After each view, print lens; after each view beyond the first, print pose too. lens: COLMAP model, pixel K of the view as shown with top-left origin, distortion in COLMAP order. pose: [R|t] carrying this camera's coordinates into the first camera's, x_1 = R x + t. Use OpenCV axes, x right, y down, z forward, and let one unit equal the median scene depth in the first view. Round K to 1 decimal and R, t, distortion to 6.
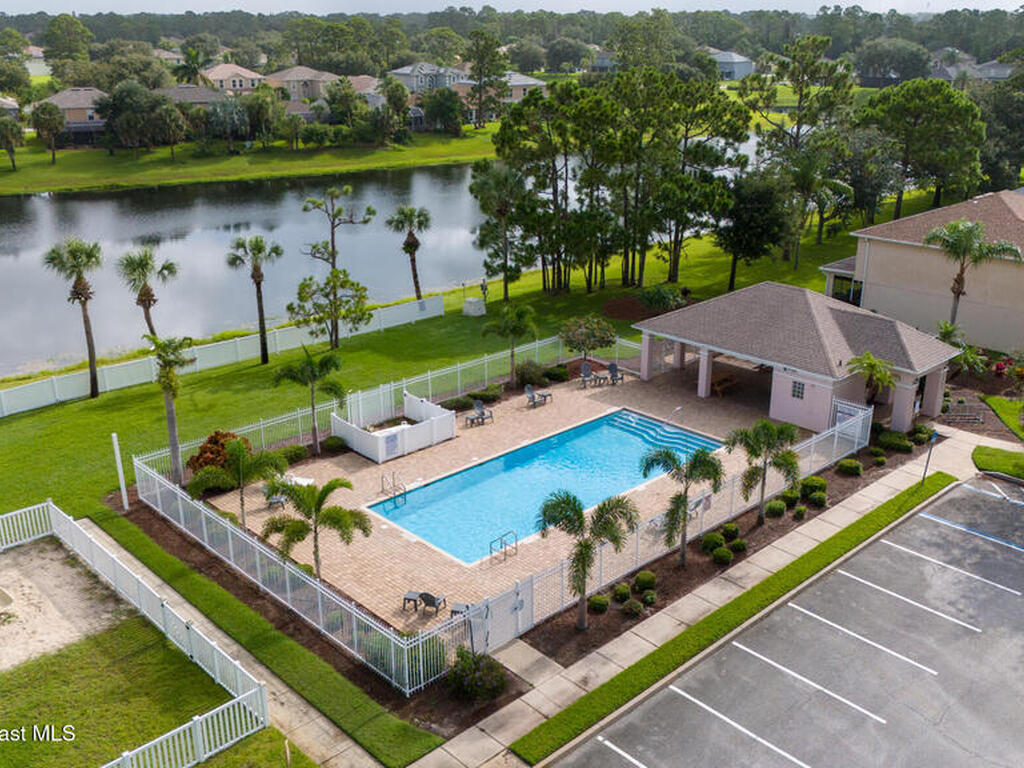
lens RADIAL K [[1001.0, 0, 512.0], [0, 1001.0, 384.0], [0, 0, 1]] dist [0.136476, -0.291788]
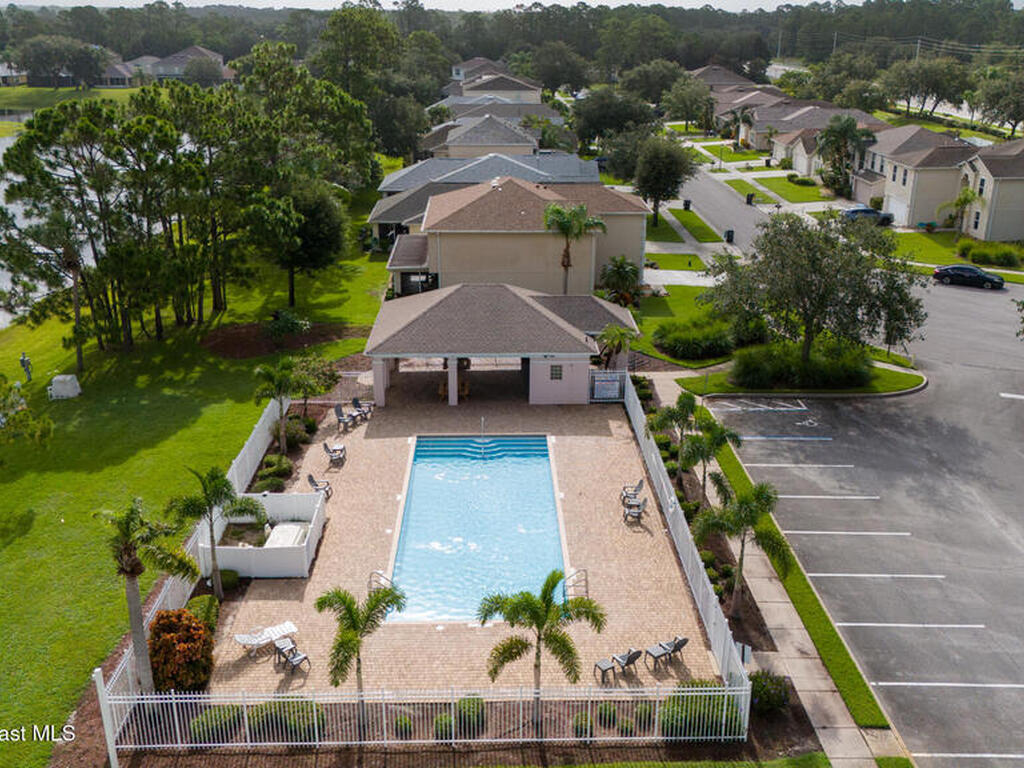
lens RADIAL K [[1001.0, 0, 512.0], [0, 1001.0, 384.0], [0, 0, 1]] dist [0.136476, -0.291788]
pose [[0.670846, -0.251484, 0.697655, -0.518637], [0.247093, 0.962790, 0.109460, -0.114013], [-0.699222, 0.098954, 0.708023, 0.259776]]
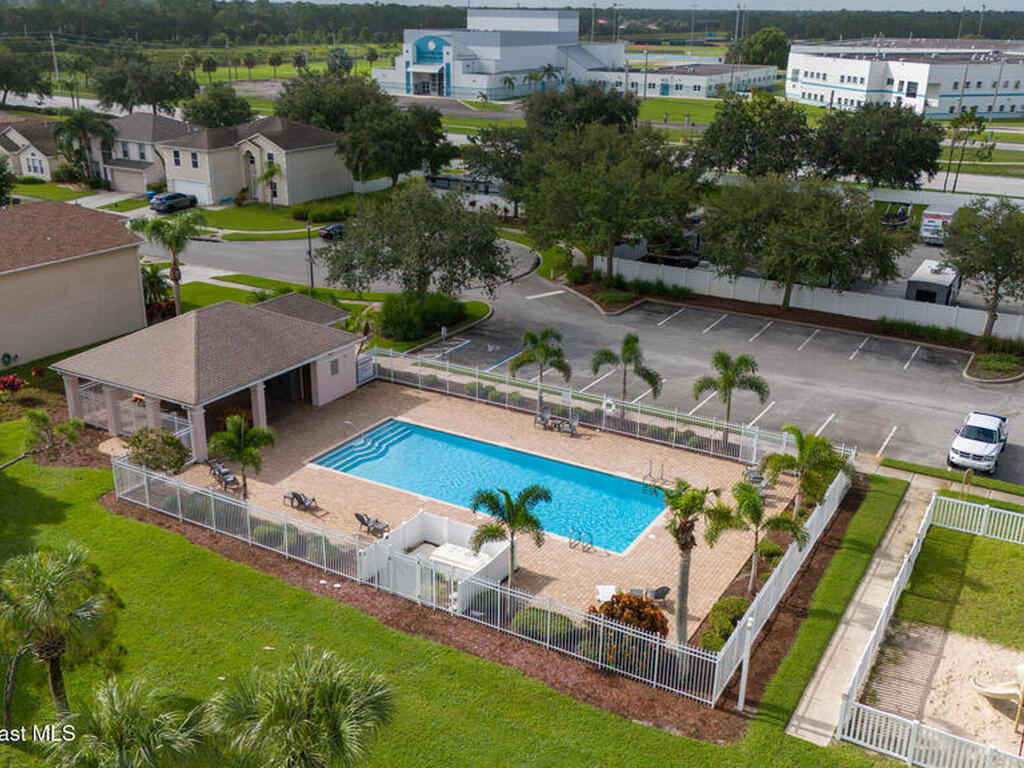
lens RADIAL K [[1001.0, 0, 512.0], [0, 1001.0, 384.0], [0, 0, 1]] dist [0.136476, -0.291788]
pose [[-0.284309, -0.336383, 0.897783, -0.788548], [0.307944, 0.854767, 0.417785, -0.386699], [-0.907931, 0.395247, -0.139431, 0.986746]]
